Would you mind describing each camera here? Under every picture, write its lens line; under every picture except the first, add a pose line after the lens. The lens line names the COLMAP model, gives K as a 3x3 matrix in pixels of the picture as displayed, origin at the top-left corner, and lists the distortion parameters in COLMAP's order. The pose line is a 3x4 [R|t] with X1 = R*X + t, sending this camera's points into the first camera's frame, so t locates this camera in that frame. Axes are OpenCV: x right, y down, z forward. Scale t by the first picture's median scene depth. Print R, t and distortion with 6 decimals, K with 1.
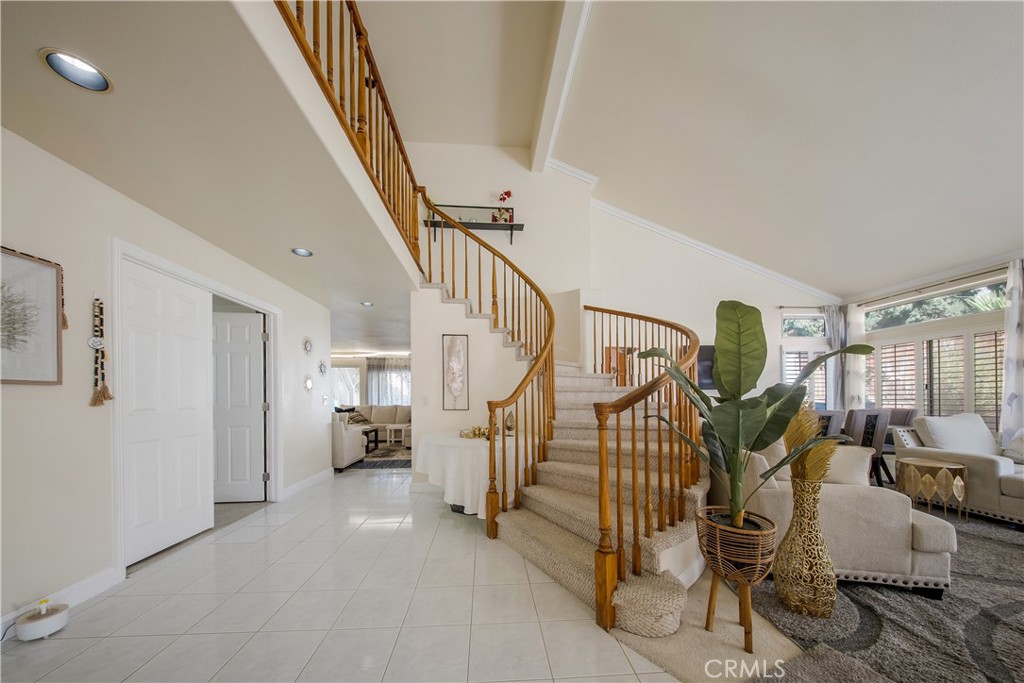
lens RADIAL K [[328.7, 0, 508.3], [0, 328.7, 397.5], [0, 0, 1]] dist [0.001350, 0.000077]
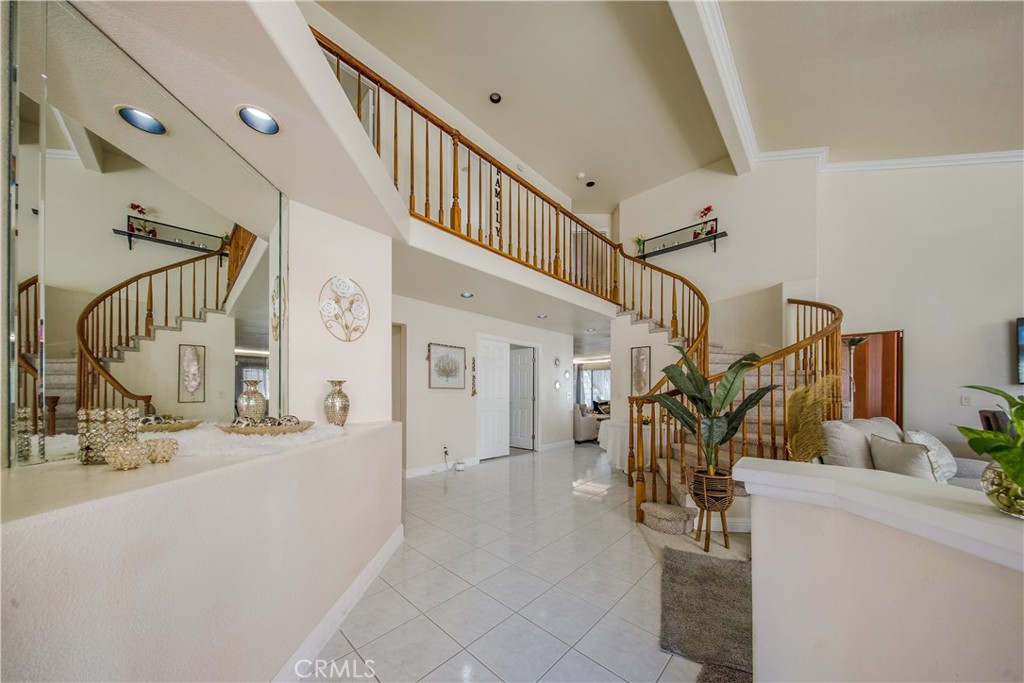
lens RADIAL K [[328.7, 0, 508.3], [0, 328.7, 397.5], [0, 0, 1]] dist [0.001350, 0.000077]
pose [[0.676038, 0.012693, -0.736758, 0.458307], [-0.003915, 0.999899, 0.013634, -0.002512], [0.736857, -0.006333, 0.676019, -0.300127]]
